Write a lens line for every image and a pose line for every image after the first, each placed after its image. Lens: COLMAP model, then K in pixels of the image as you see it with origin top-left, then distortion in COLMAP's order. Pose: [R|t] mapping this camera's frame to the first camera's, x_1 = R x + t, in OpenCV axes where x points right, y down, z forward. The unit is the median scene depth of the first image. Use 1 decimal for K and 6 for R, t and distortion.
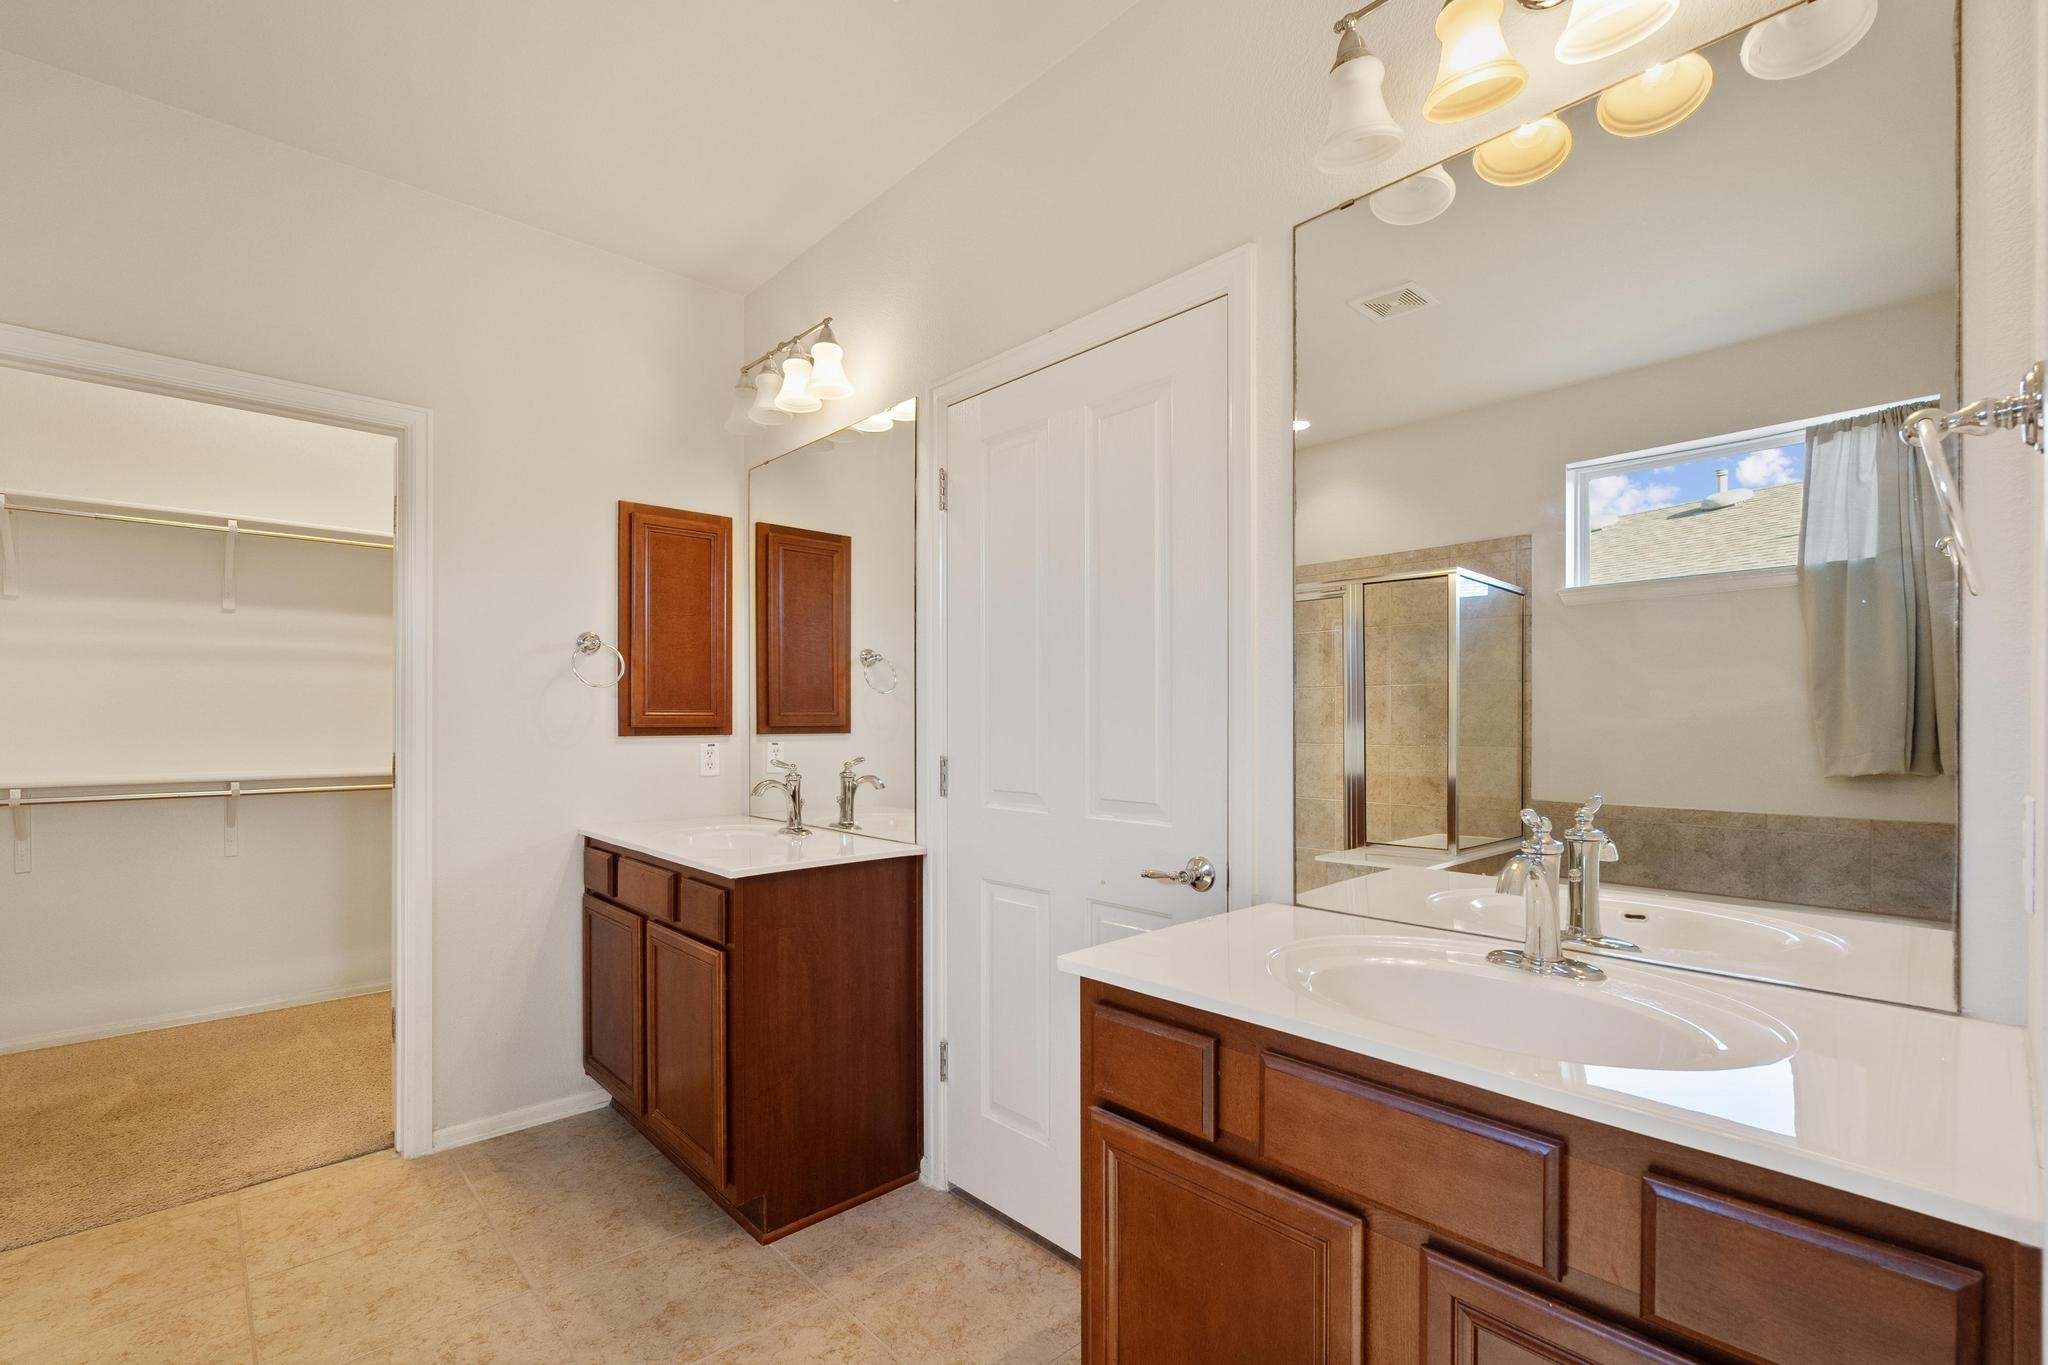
lens RADIAL K [[896.9, 0, 1010.5], [0, 896.9, 730.0], [0, 0, 1]] dist [-0.002387, 0.000352]
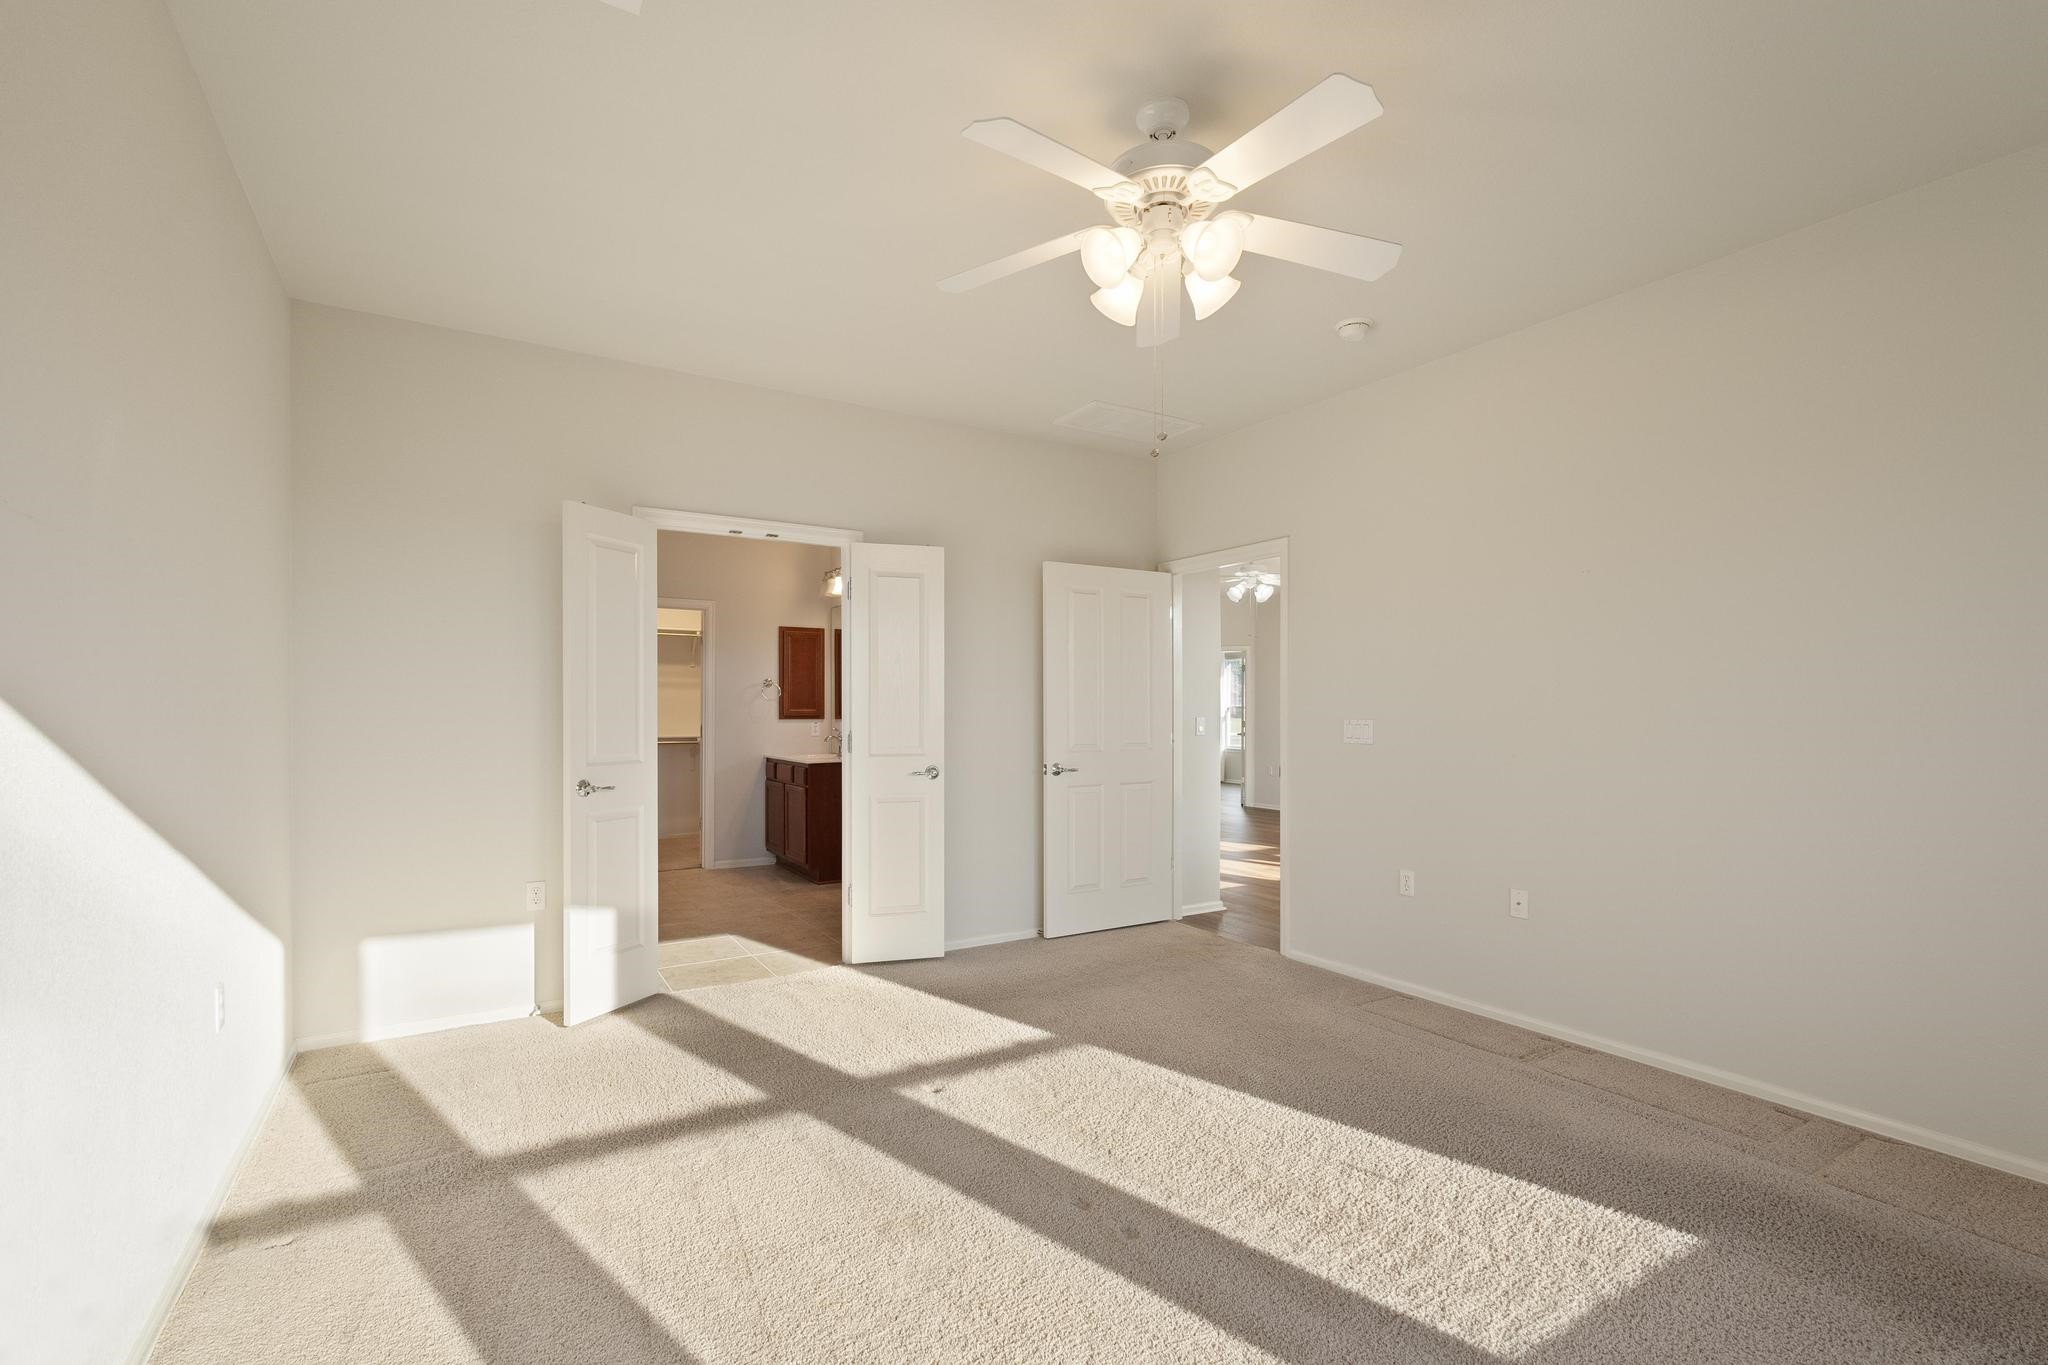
lens RADIAL K [[896.9, 0, 1003.7], [0, 896.9, 728.2], [0, 0, 1]] dist [-0.002387, 0.000352]
pose [[0.978133, 0.000978, -0.207978, 0.752269], [0.000264, 0.999982, 0.005943, 0.017602], [0.207980, -0.005868, 0.978115, -1.425591]]
